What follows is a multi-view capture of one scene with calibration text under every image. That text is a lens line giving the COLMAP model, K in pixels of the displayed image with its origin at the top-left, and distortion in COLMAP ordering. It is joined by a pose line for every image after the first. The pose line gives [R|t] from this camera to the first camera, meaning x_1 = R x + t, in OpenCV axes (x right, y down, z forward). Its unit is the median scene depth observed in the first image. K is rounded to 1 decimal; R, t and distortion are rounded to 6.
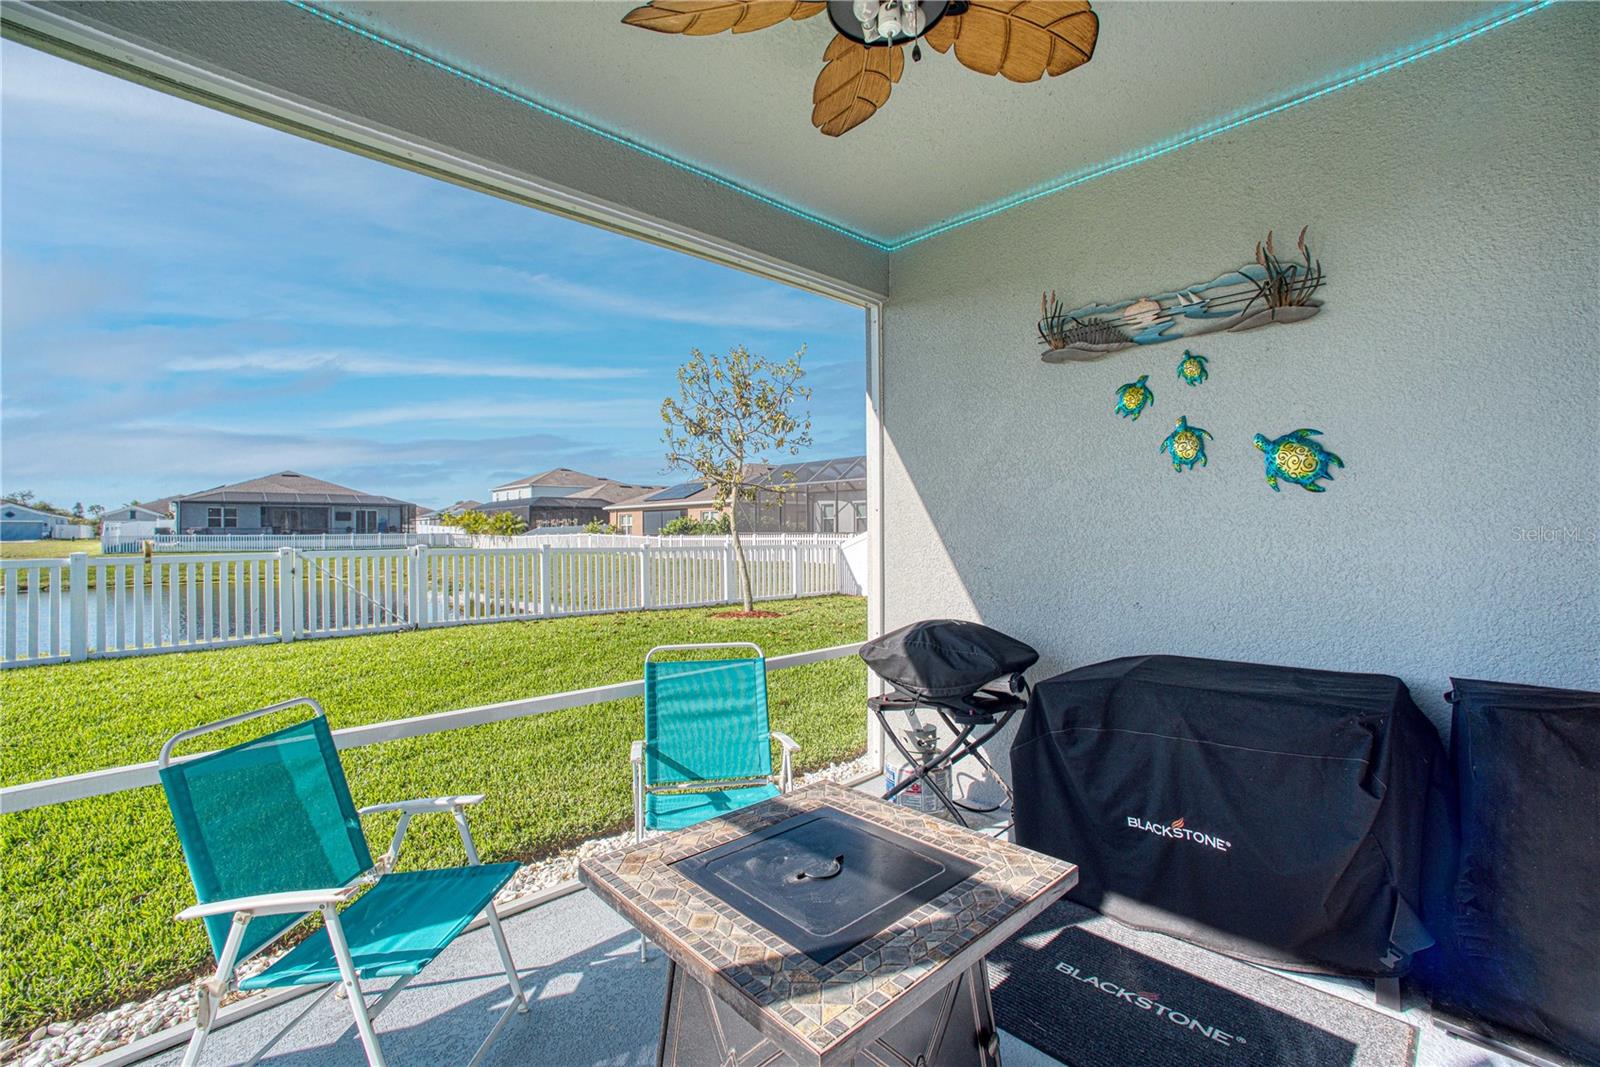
lens RADIAL K [[681.9, 0, 788.1], [0, 681.9, 528.8], [0, 0, 1]] dist [-0.018499, 0.000596]
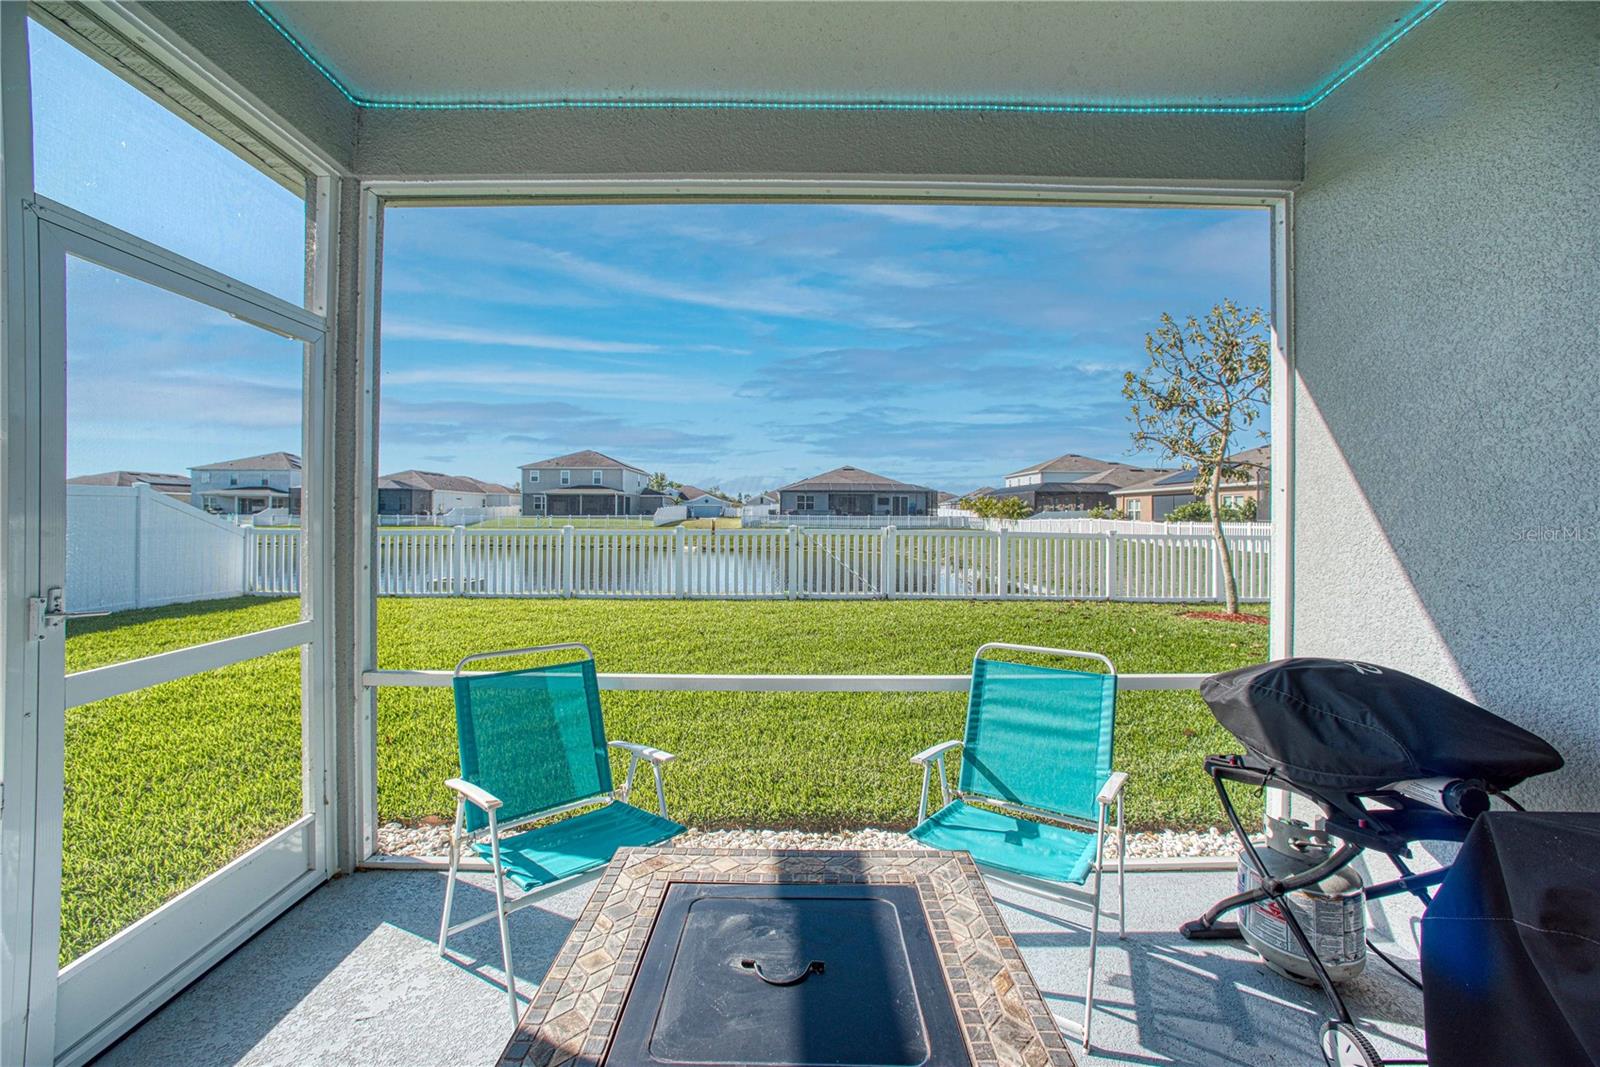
lens RADIAL K [[651.2, 0, 798.8], [0, 651.2, 509.4], [0, 0, 1]] dist [-0.036297, 0.012931]
pose [[0.744593, 0.005627, -0.667495, 0.202145], [-0.009501, 0.999953, -0.002168, -0.001090], [0.667451, 0.007956, 0.744612, 0.182477]]
